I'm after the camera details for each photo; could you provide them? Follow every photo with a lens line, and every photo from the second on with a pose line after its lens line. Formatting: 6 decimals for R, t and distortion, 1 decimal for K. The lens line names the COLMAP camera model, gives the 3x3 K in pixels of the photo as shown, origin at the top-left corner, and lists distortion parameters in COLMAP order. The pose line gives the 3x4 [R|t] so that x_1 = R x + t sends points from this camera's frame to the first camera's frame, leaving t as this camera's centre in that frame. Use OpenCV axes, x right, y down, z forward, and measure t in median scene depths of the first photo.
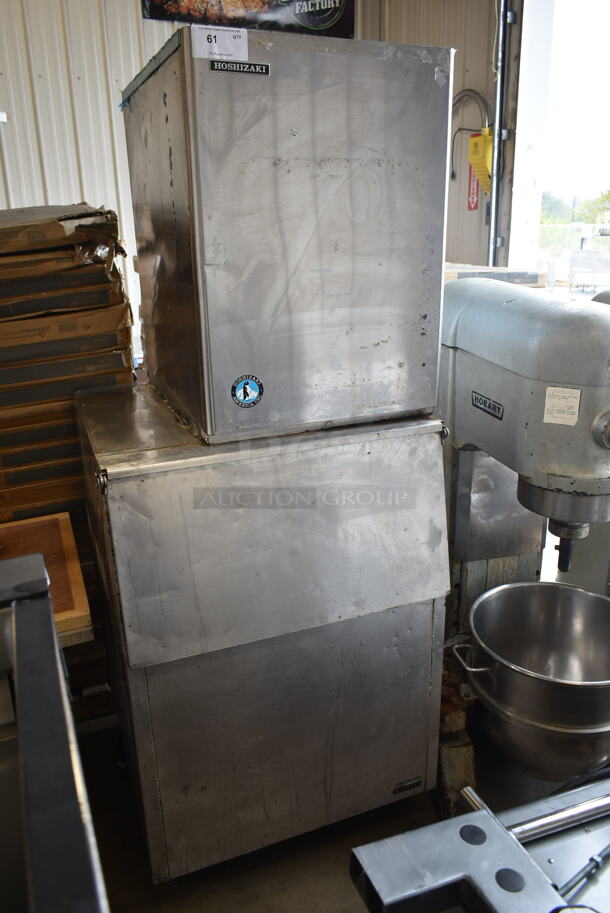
lens RADIAL K [[699.0, 0, 303.3], [0, 699.0, 454.4], [0, 0, 1]] dist [-0.026099, 0.015044]
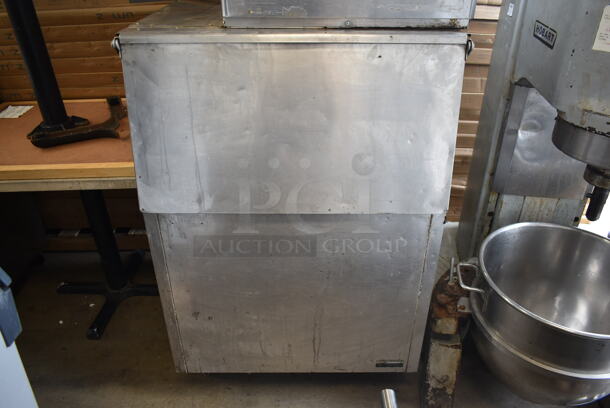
lens RADIAL K [[467.0, 0, 306.9], [0, 467.0, 203.4], [0, 0, 1]] dist [-0.026099, 0.015044]
pose [[0.930315, 0.206945, -0.302801, 0.223263], [-0.138349, 0.962625, 0.232834, 0.054657], [0.339668, -0.174717, 0.924175, 0.297099]]
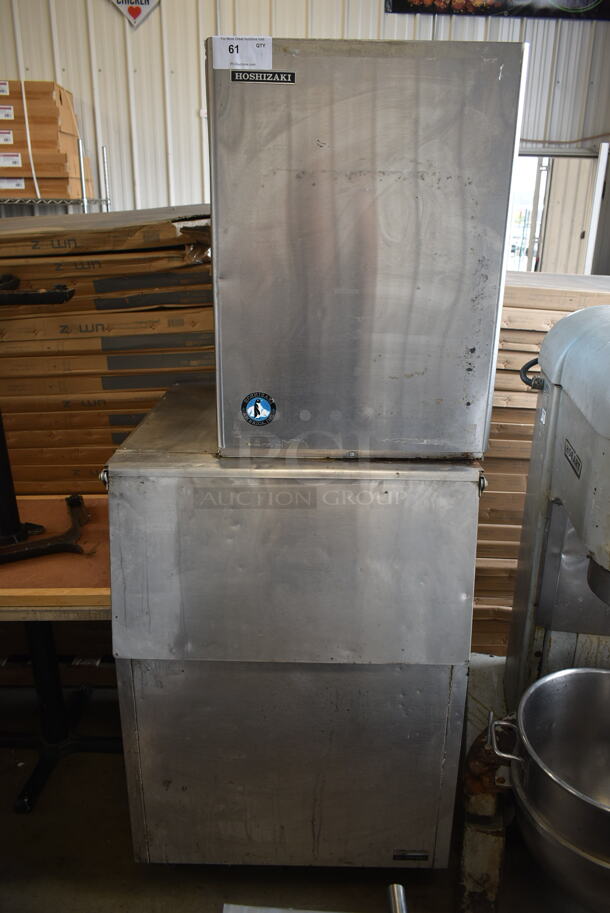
lens RADIAL K [[699.0, 0, 302.7], [0, 699.0, 453.7], [0, 0, 1]] dist [-0.026099, 0.015044]
pose [[0.922899, 0.153940, -0.352930, 0.285970], [-0.149614, 0.987948, 0.039685, -0.066730], [0.354786, 0.016178, 0.934808, 0.097638]]
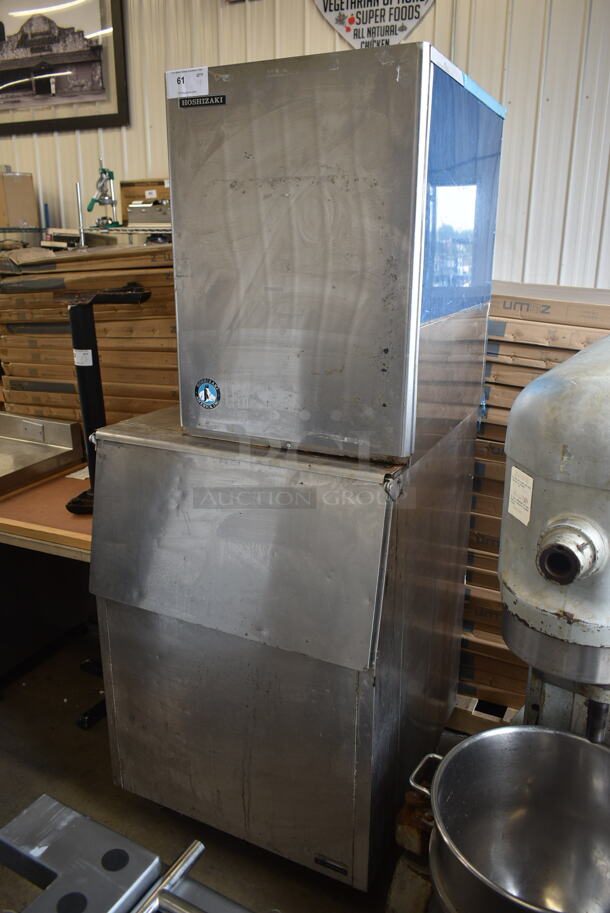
lens RADIAL K [[699.0, 0, 303.0], [0, 699.0, 453.9], [0, 0, 1]] dist [-0.026099, 0.015044]
pose [[0.662468, 0.233771, -0.711679, 0.707379], [-0.253510, 0.963964, 0.080661, -0.109130], [0.704890, 0.126982, 0.697858, 0.309461]]
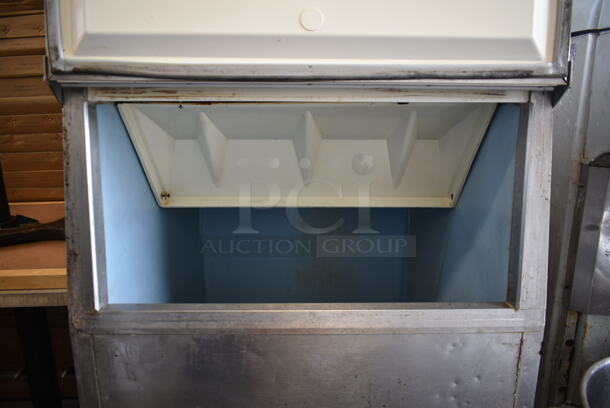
lens RADIAL K [[467.0, 0, 305.8], [0, 467.0, 202.5], [0, 0, 1]] dist [-0.026099, 0.015044]
pose [[0.934000, 0.109594, -0.340050, 0.131501], [-0.135955, 0.989209, -0.054611, 0.130330], [0.330395, 0.097239, 0.938820, 0.503031]]
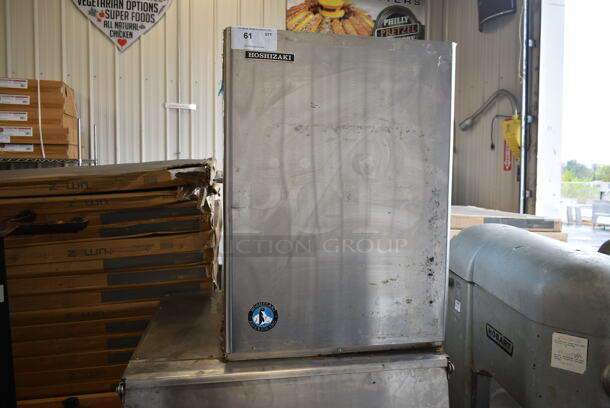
lens RADIAL K [[467.0, 0, 307.2], [0, 467.0, 203.5], [0, 0, 1]] dist [-0.026099, 0.015044]
pose [[0.979235, 0.041338, -0.198467, 0.114946], [-0.090685, 0.964900, -0.246465, -0.076073], [0.181313, 0.259345, 0.948613, 0.215236]]
